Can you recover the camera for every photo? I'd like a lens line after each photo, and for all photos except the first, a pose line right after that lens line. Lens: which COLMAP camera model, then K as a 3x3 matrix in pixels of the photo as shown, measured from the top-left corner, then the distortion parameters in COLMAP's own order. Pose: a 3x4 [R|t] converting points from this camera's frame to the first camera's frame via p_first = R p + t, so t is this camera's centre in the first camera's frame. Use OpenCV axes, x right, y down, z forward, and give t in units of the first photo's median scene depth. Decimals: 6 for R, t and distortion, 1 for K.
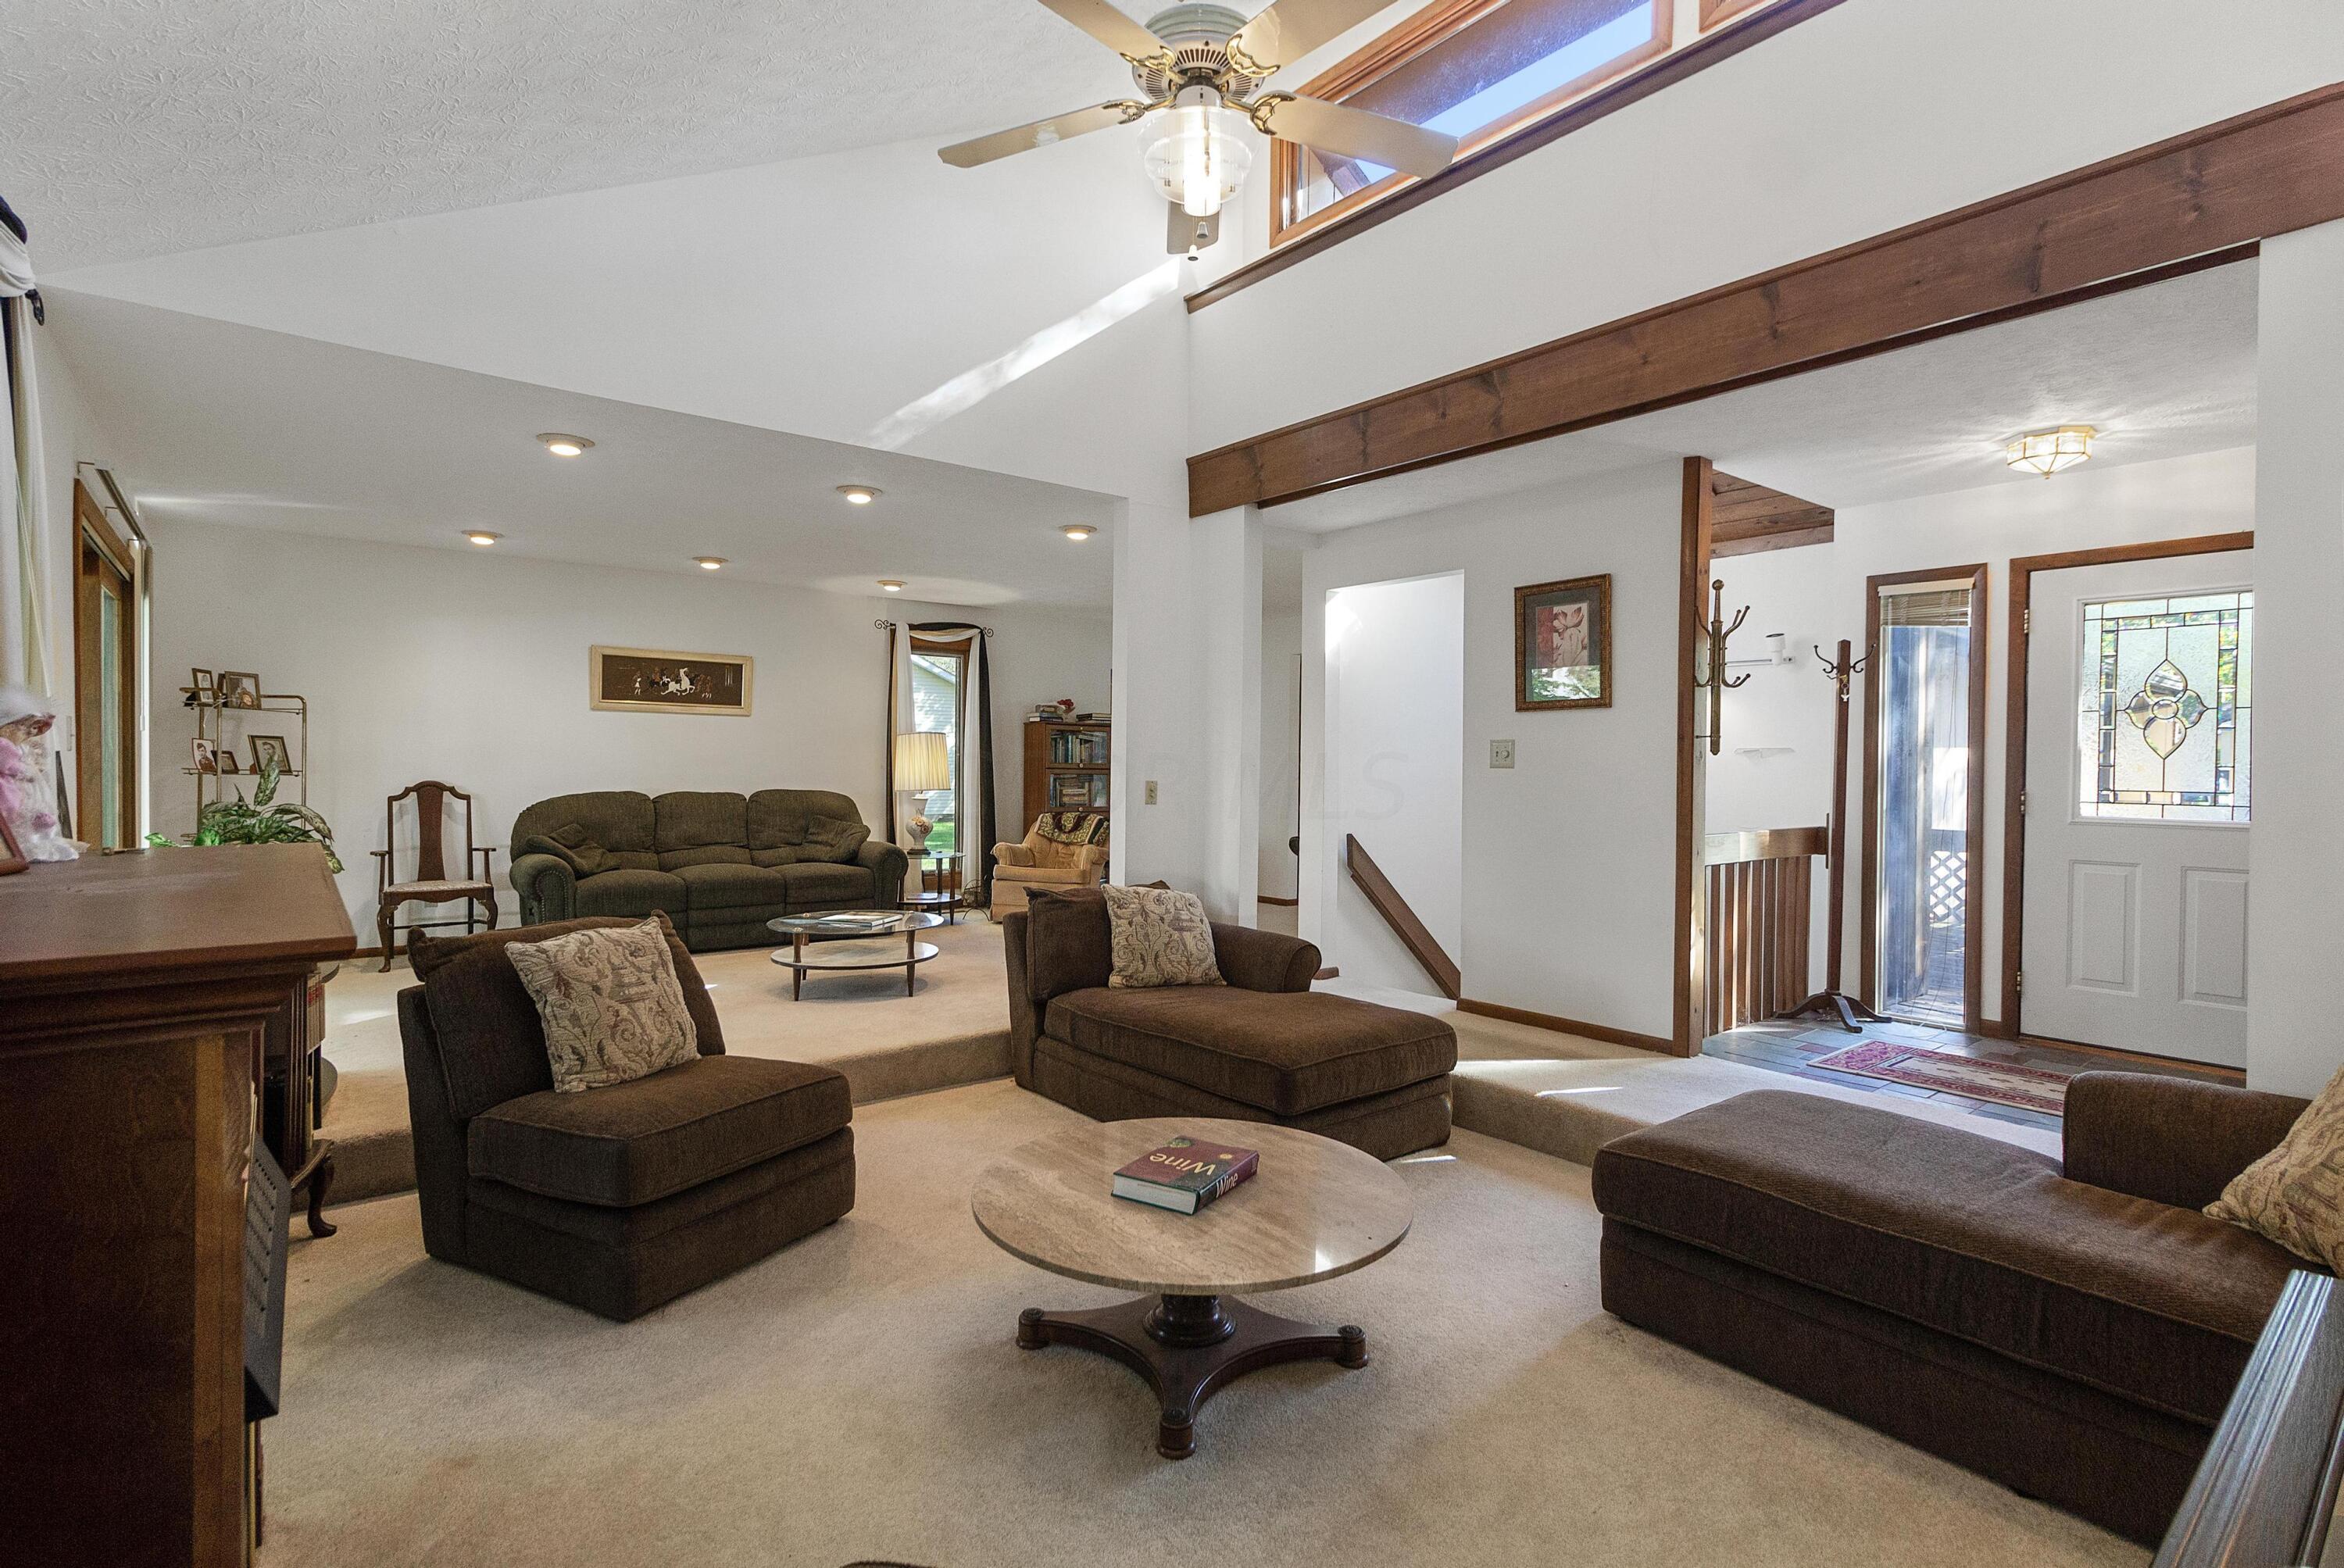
lens RADIAL K [[1150.0, 0, 1172.0], [0, 1150.0, 784.0], [0, 0, 1]] dist [0.004968, -0.000133]
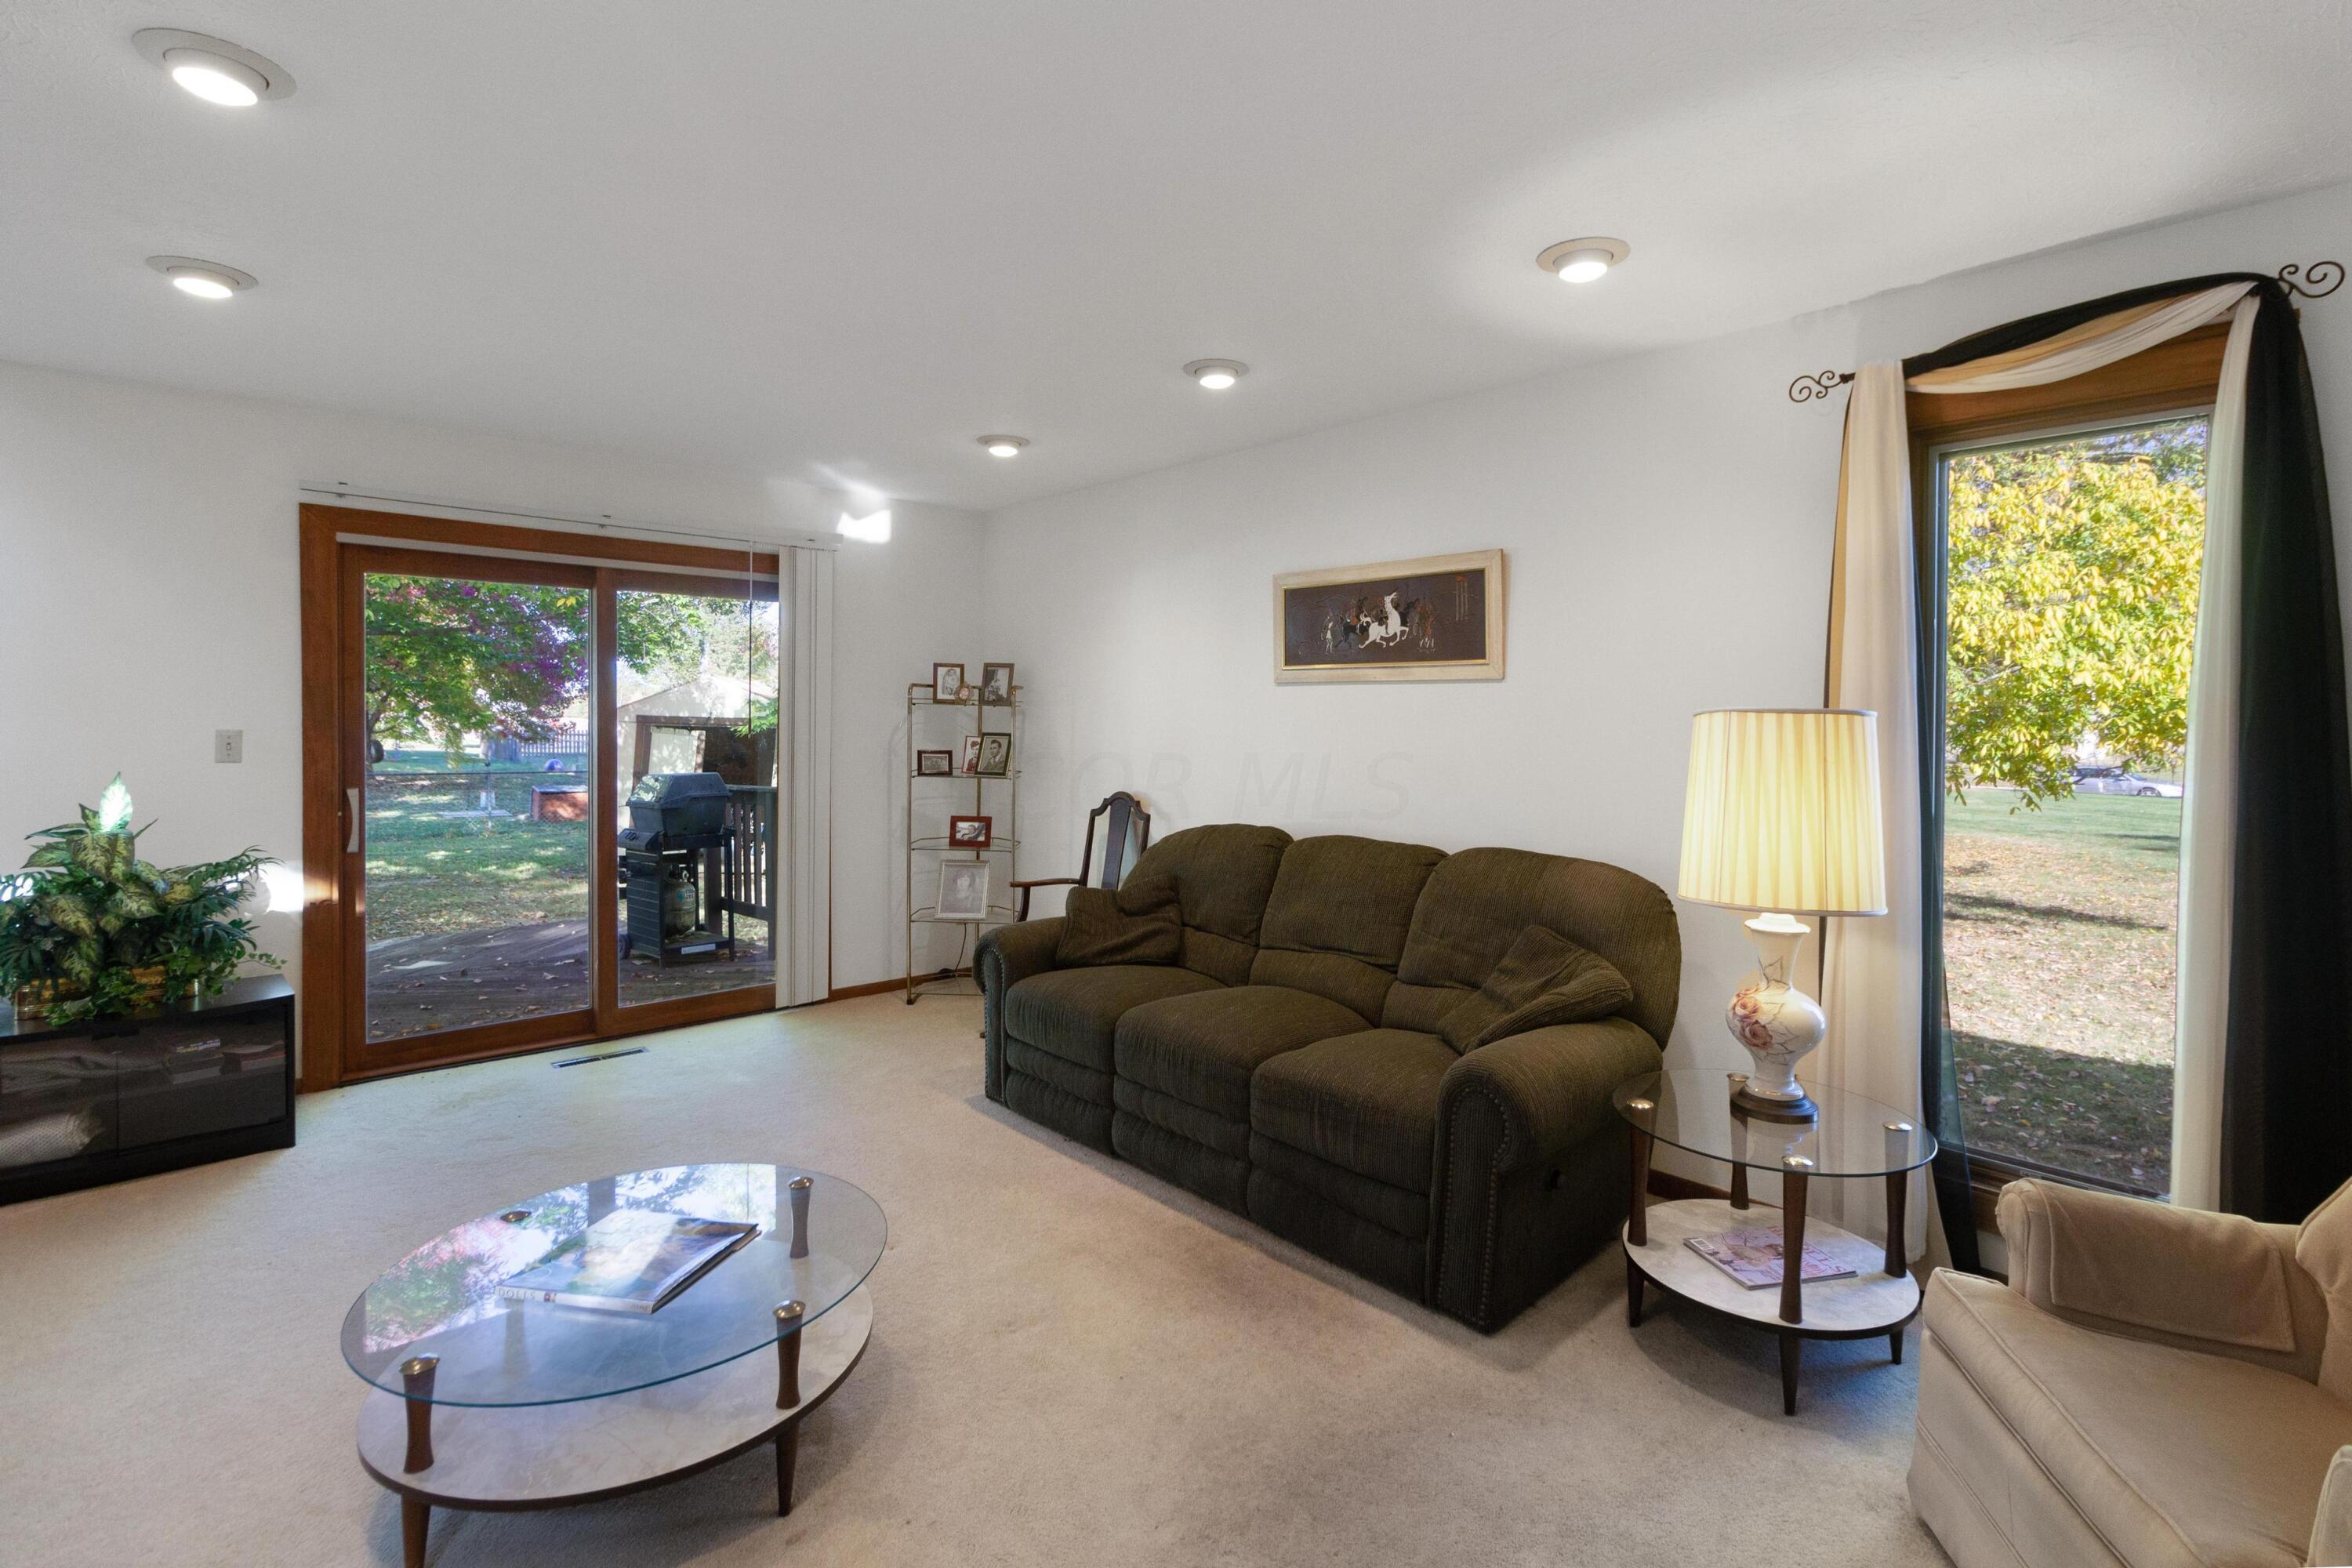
lens RADIAL K [[1133.7, 0, 1171.1], [0, 1133.7, 722.9], [0, 0, 1]] dist [-0.001592, -0.000148]
pose [[0.064840, -0.000906, -0.997895, 0.080550], [-0.017538, 0.999844, -0.002048, -0.045784], [0.997742, 0.017634, 0.064814, 0.982726]]
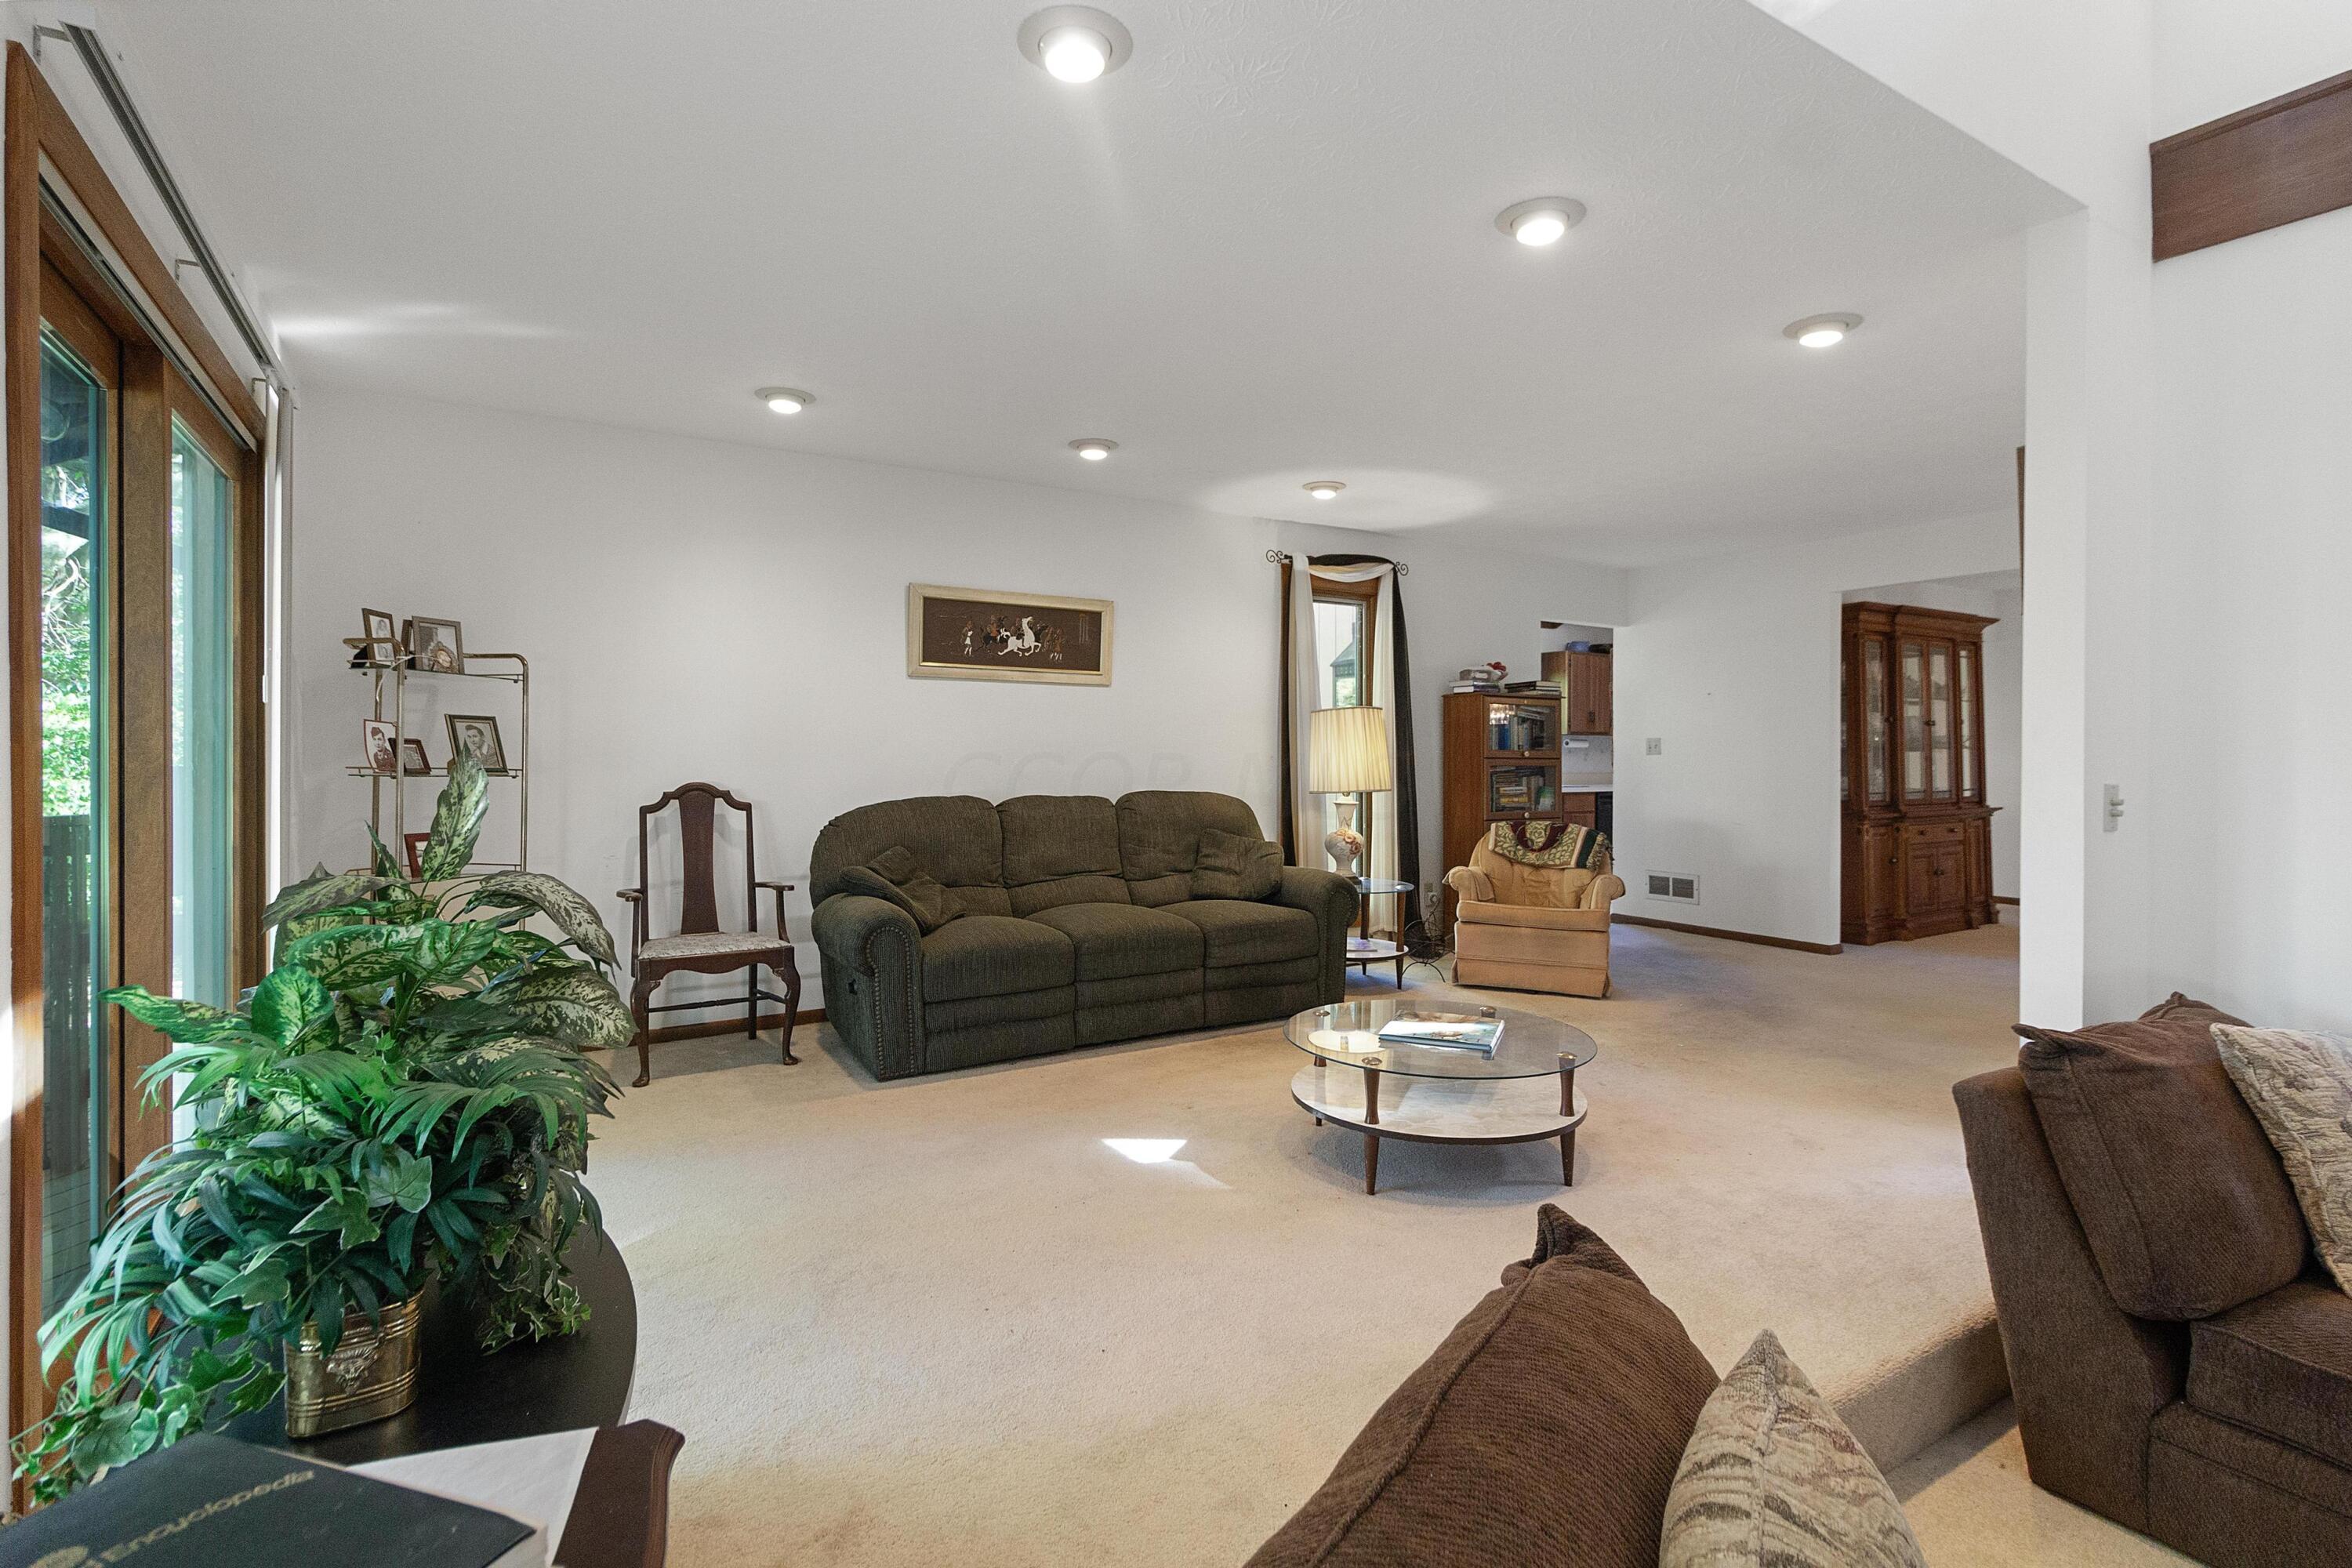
lens RADIAL K [[1116.1, 0, 1173.2], [0, 1116.1, 759.1], [0, 0, 1]] dist [-0.000449, 0.000765]
pose [[0.993948, -0.004759, -0.109751, -0.296649], [0.003623, 0.999938, -0.010542, -0.008527], [0.109794, 0.010080, 0.993903, 0.384358]]
